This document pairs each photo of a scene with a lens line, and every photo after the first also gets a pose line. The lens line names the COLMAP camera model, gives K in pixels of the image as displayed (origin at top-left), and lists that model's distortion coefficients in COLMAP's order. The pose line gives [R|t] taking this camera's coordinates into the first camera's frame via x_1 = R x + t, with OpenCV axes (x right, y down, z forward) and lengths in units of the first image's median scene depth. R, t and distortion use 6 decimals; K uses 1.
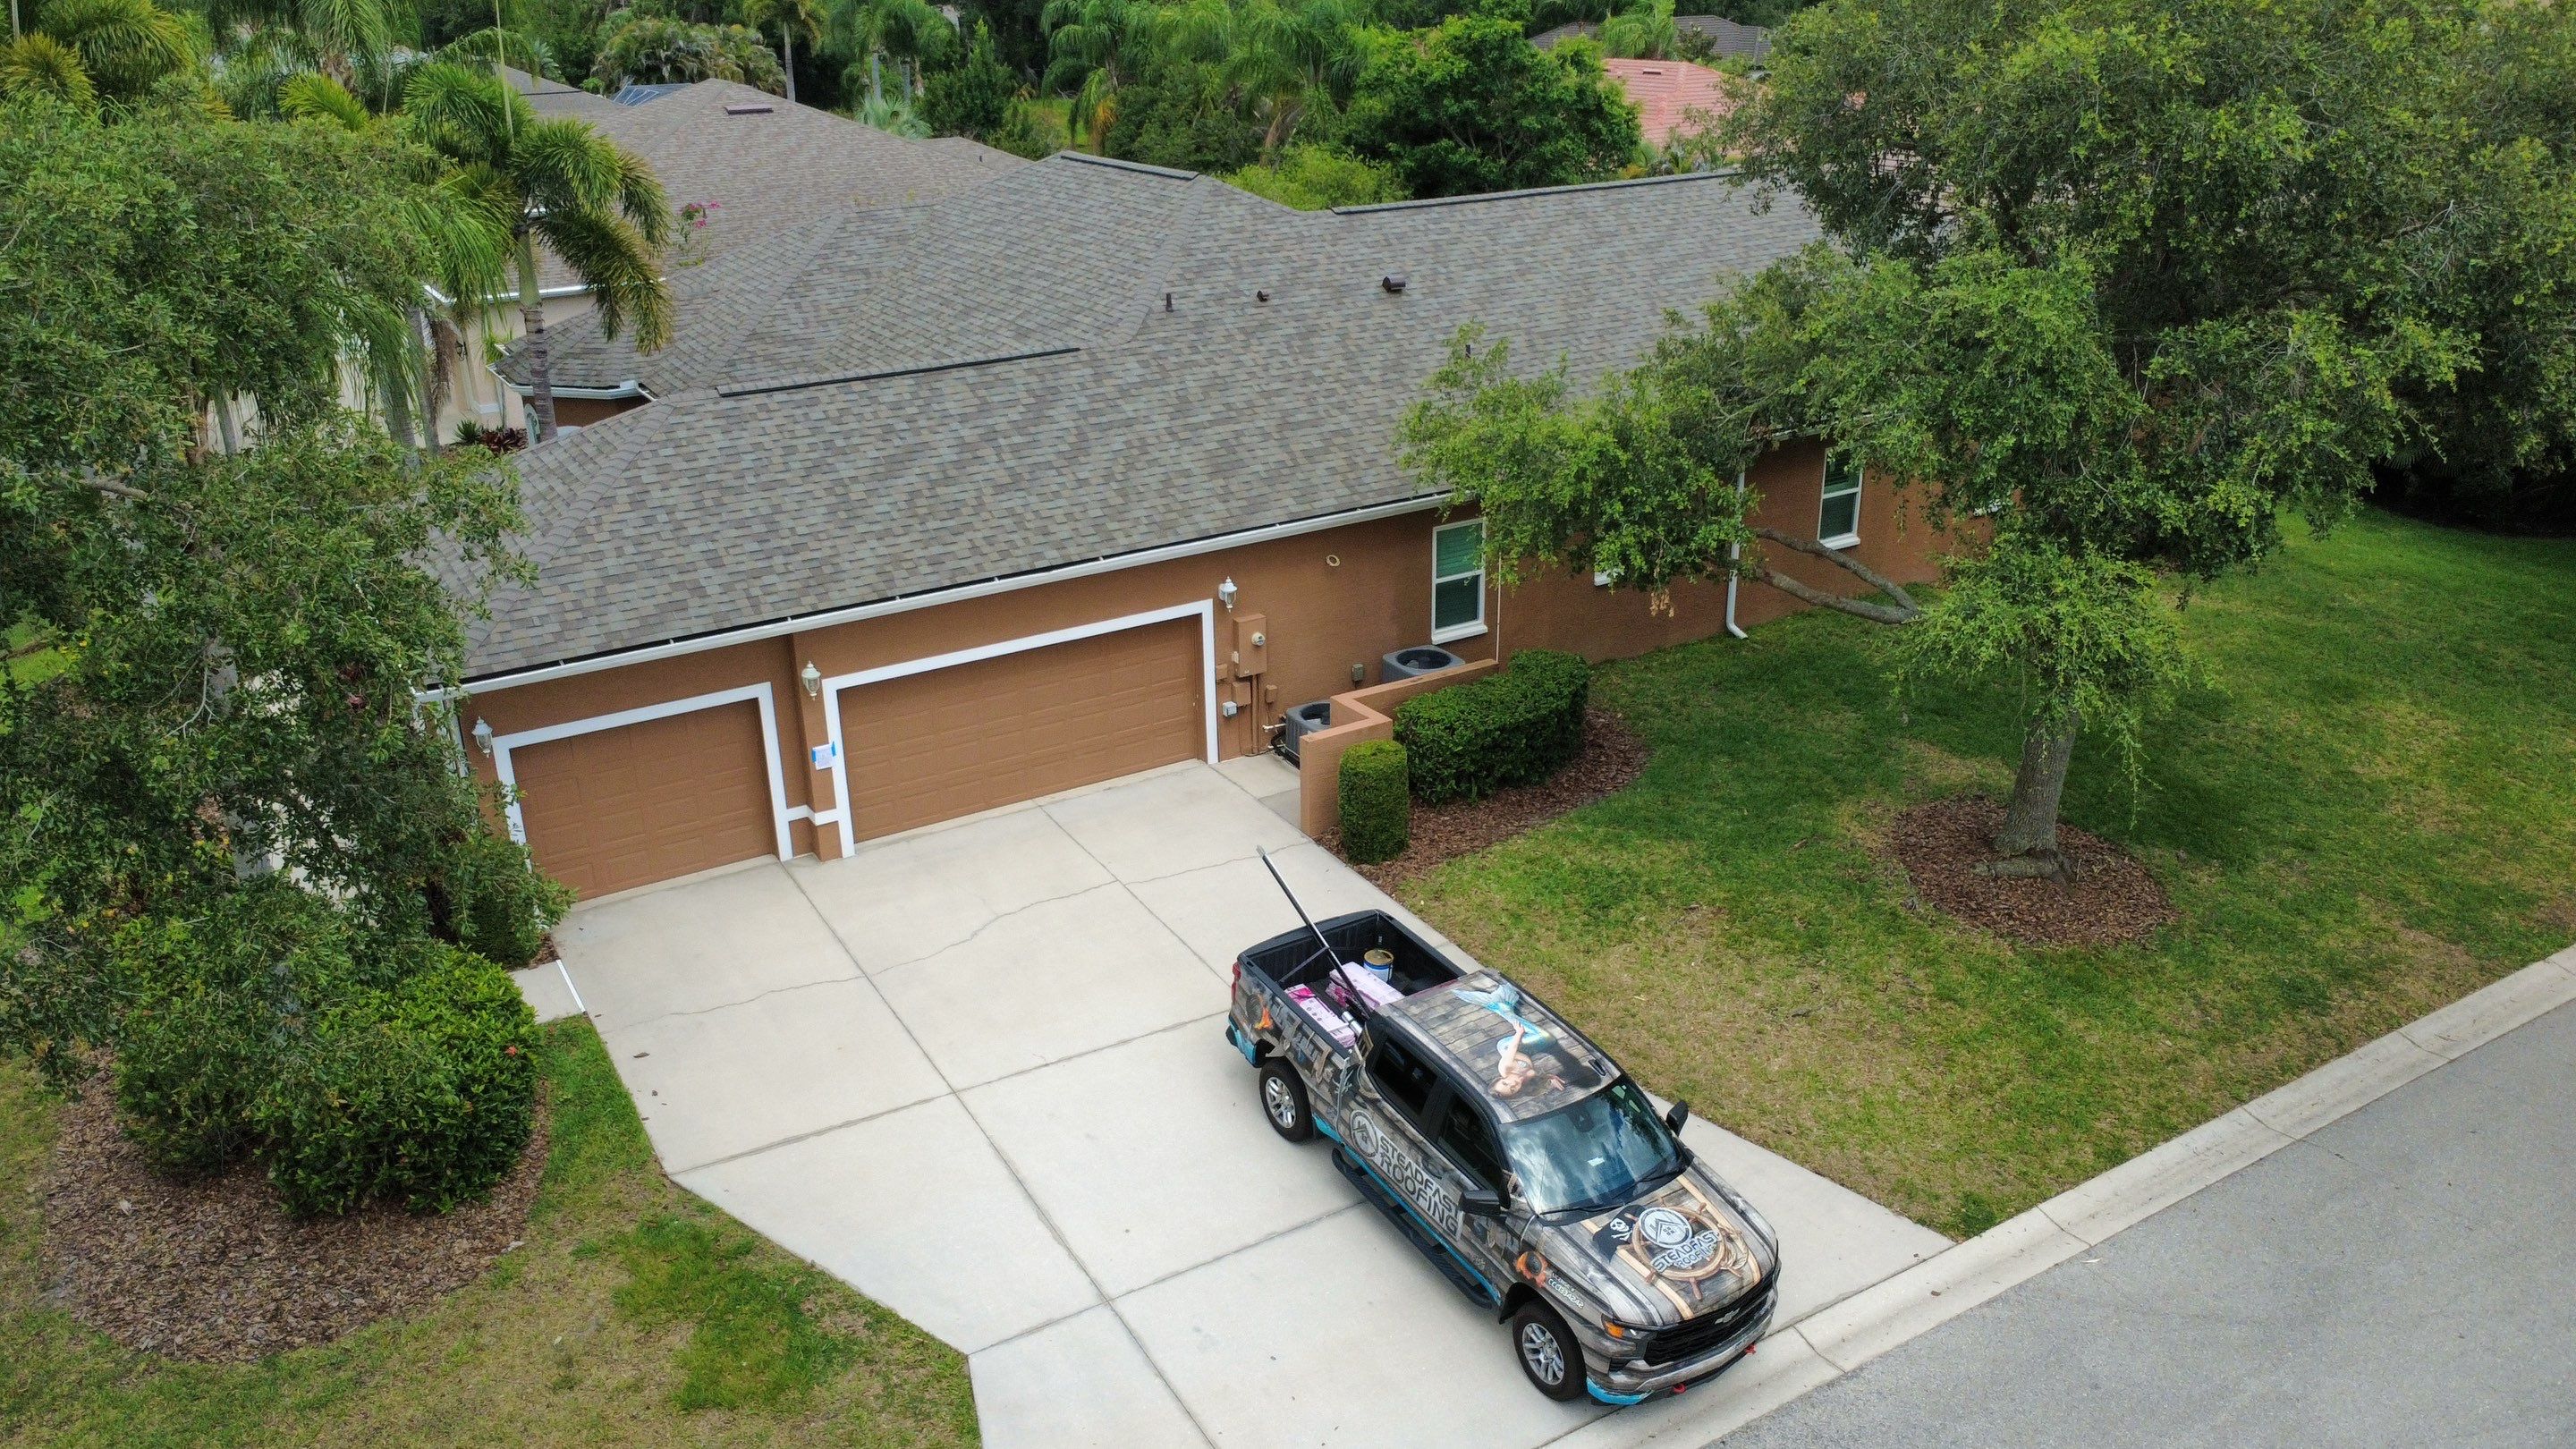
lens RADIAL K [[1873.7, 0, 1283.3], [0, 1873.7, 719.4], [0, 0, 1]] dist [-0.004483, 0.007660]
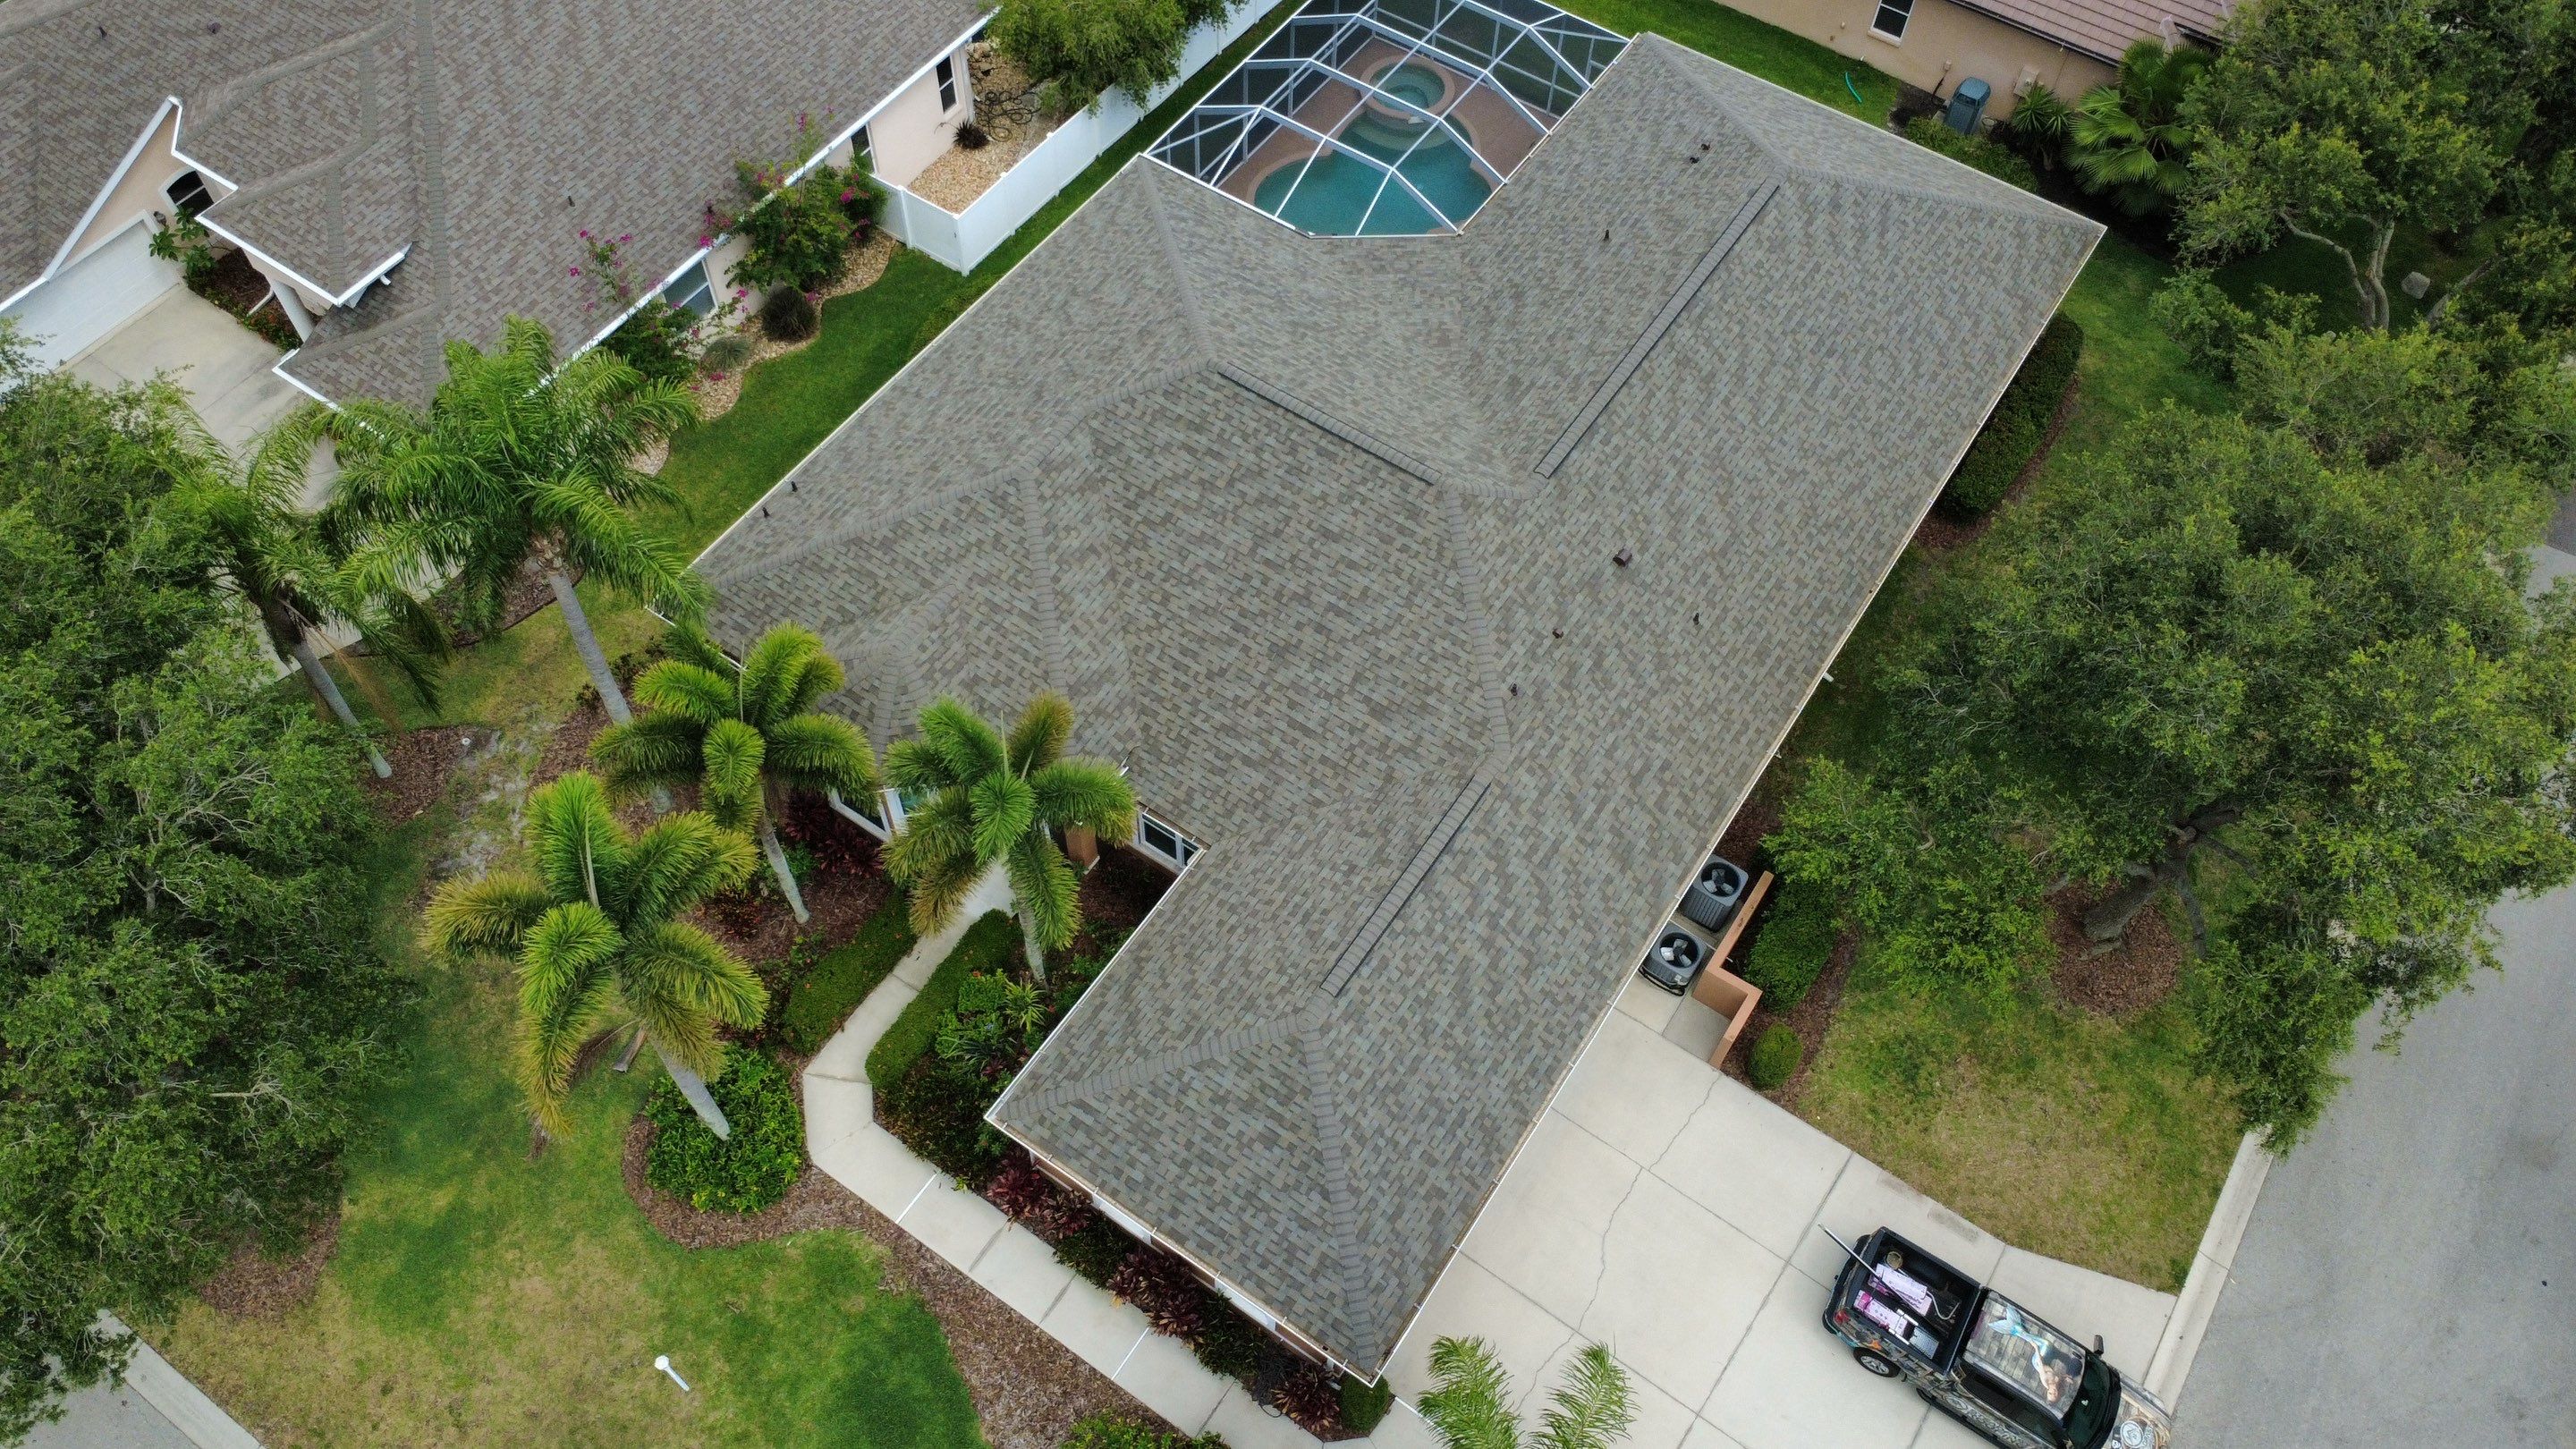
lens RADIAL K [[1873.7, 0, 1288.2], [0, 1873.7, 723.4], [0, 0, 1]] dist [-0.004483, 0.007660]
pose [[0.911507, -0.322634, 0.255073, -0.645578], [0.117034, 0.798016, 0.591163, -1.182435], [-0.394281, -0.508997, 0.765156, 0.116645]]
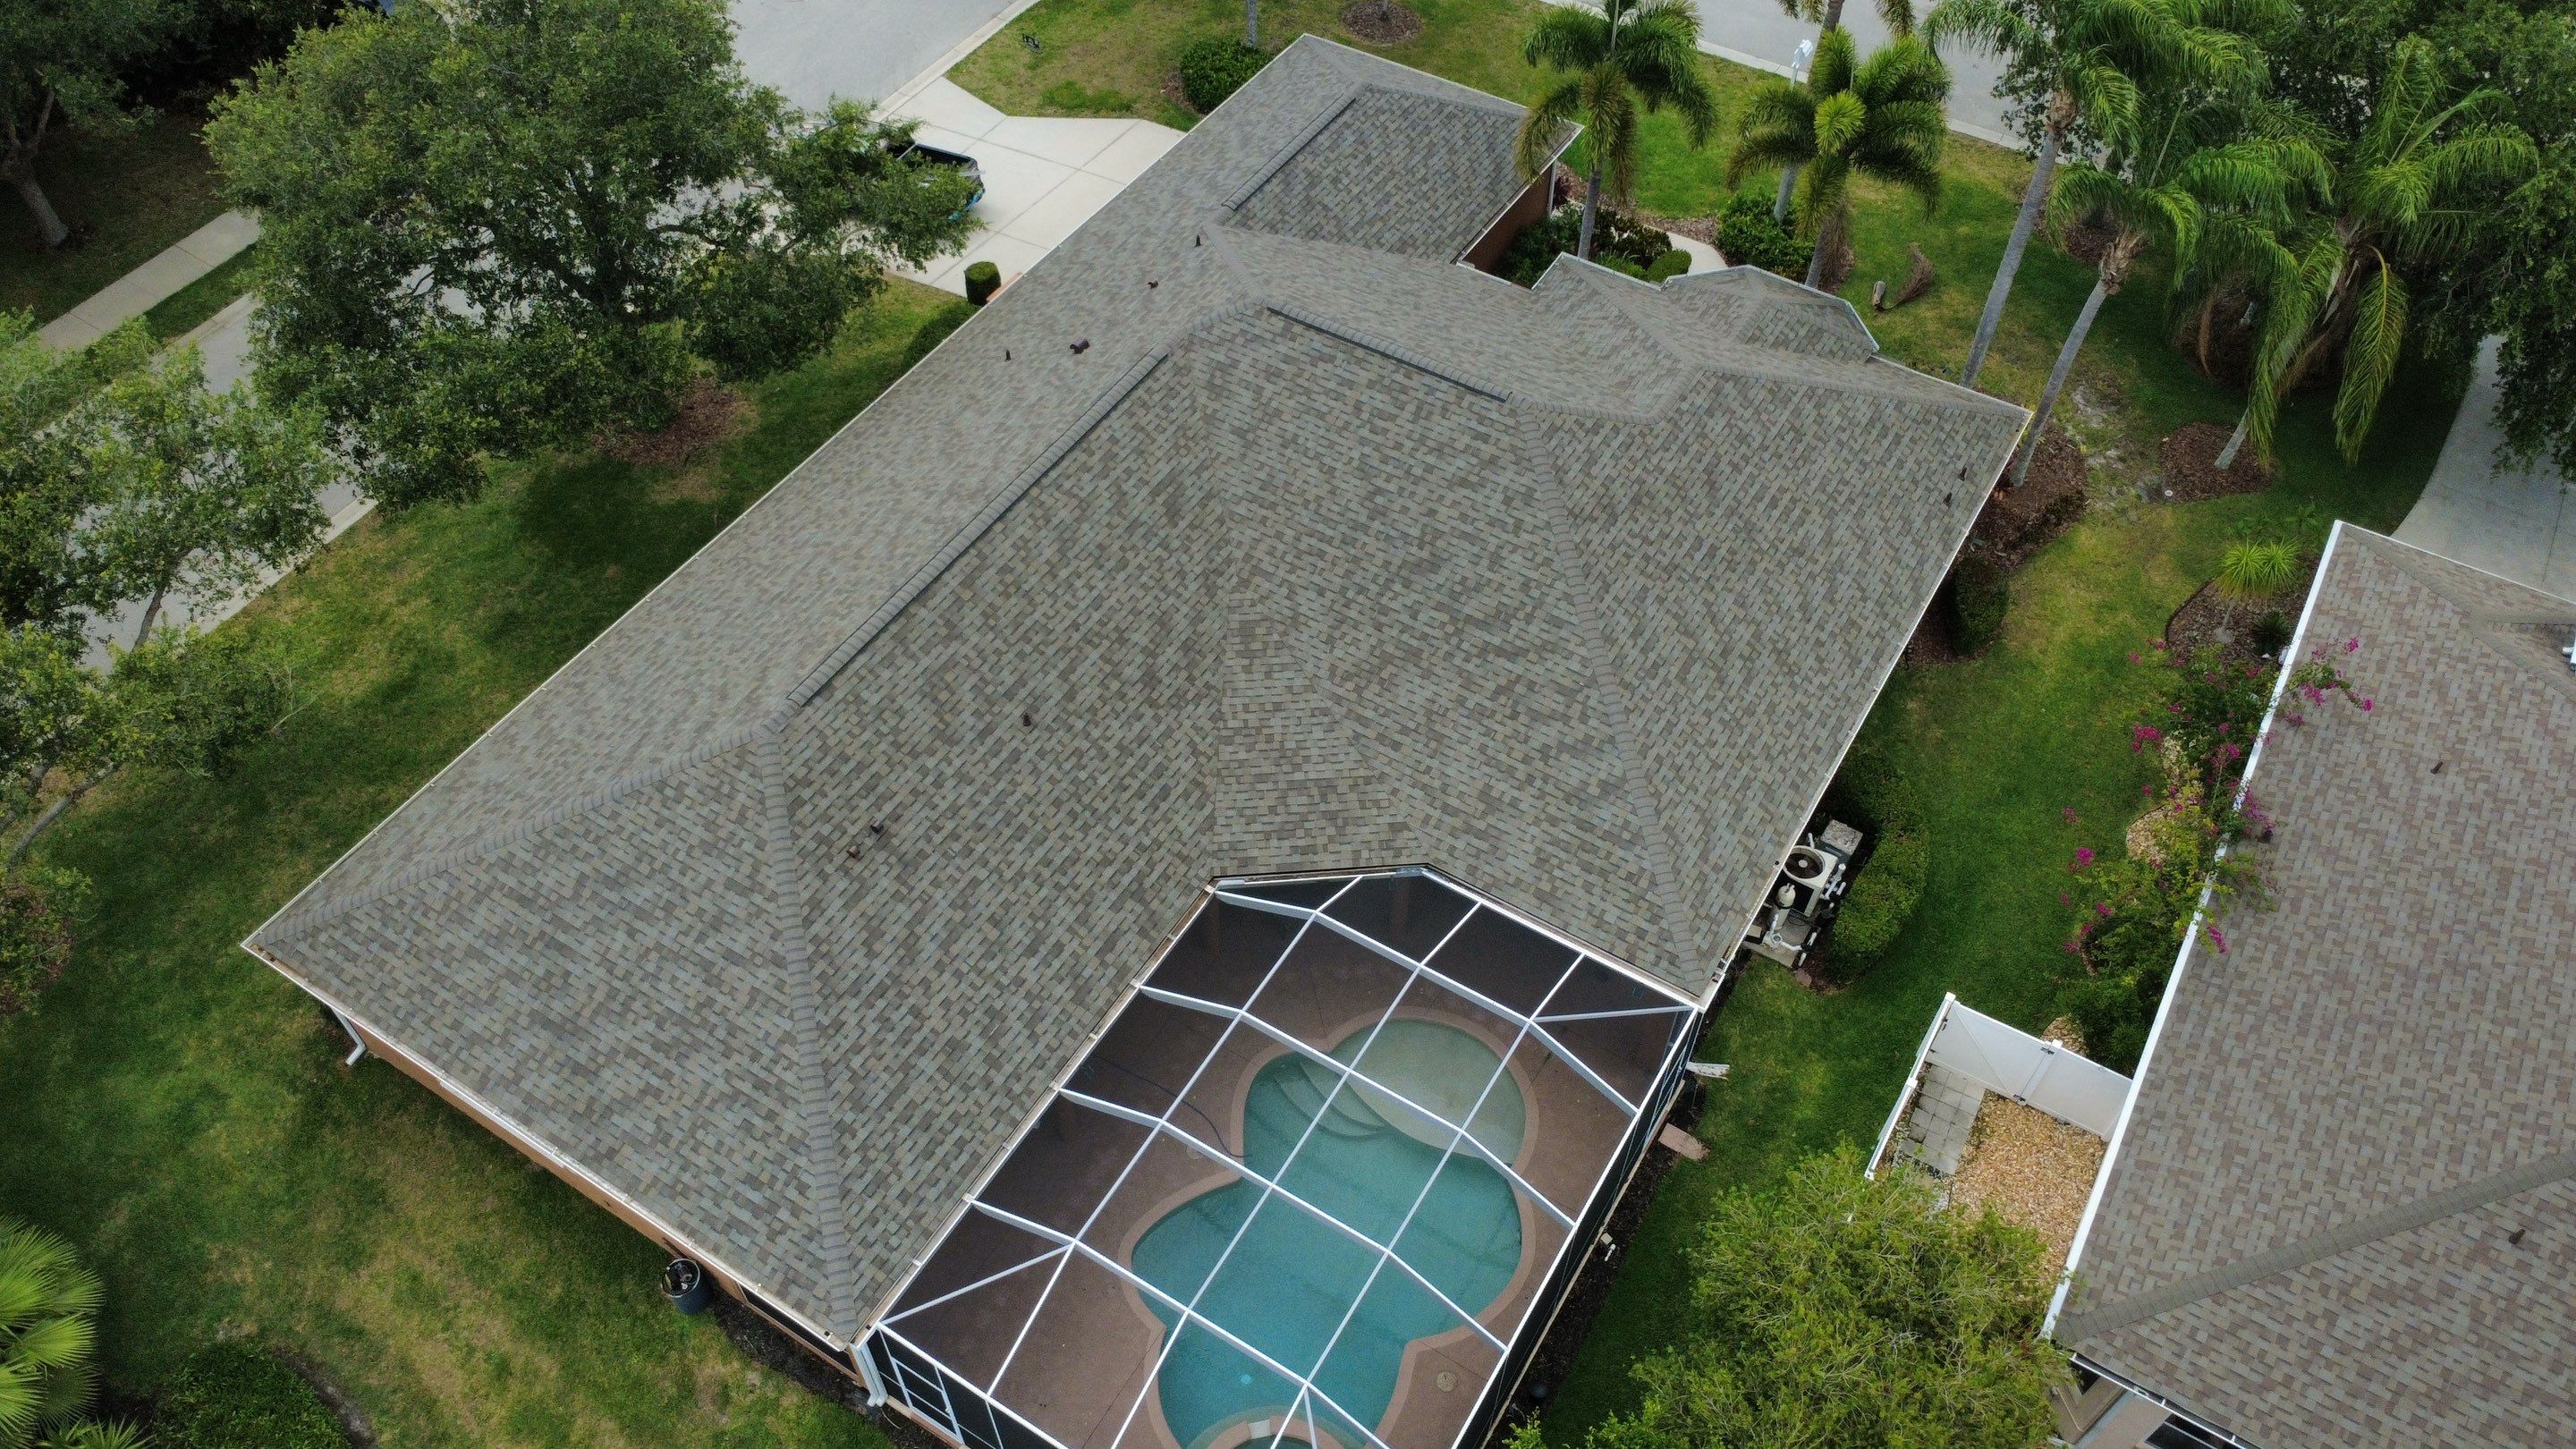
lens RADIAL K [[1873.7, 0, 1282.8], [0, 1873.7, 723.4], [0, 0, 1]] dist [-0.004483, 0.007660]
pose [[-0.895923, 0.348512, -0.275429, 0.480072], [-0.158023, 0.329429, 0.930863, -1.734698], [0.415151, 0.877505, -0.240070, 2.063444]]
